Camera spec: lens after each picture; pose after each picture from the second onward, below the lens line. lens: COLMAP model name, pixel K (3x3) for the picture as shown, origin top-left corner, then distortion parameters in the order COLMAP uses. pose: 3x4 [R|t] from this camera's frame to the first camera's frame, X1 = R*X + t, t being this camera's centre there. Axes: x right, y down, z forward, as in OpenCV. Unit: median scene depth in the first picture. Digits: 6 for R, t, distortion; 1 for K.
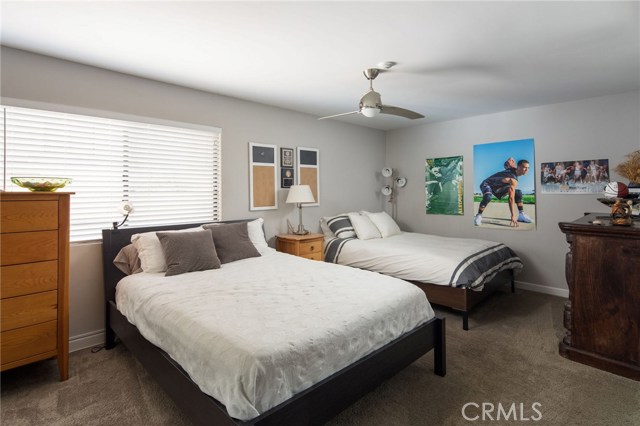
lens RADIAL K [[328.6, 0, 323.1], [0, 328.6, 181.0], [0, 0, 1]] dist [0.000458, 0.000196]
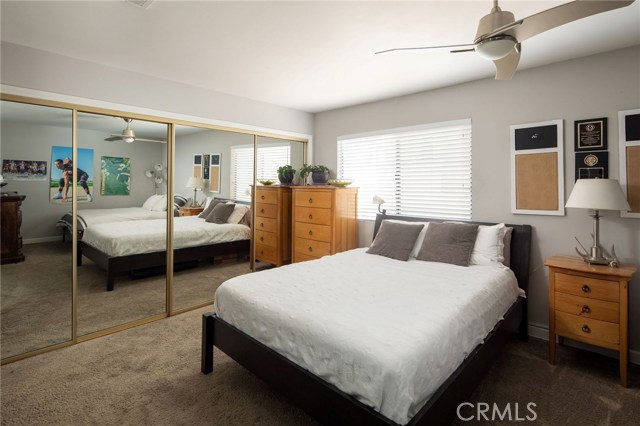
lens RADIAL K [[312.7, 0, 319.2], [0, 312.7, 190.8], [0, 0, 1]] dist [-0.001562, -0.000374]
pose [[0.031467, 0.012703, -0.999424, 0.497204], [0.019812, 0.999715, 0.013331, 0.017951], [0.999308, -0.020220, 0.031206, 0.516313]]
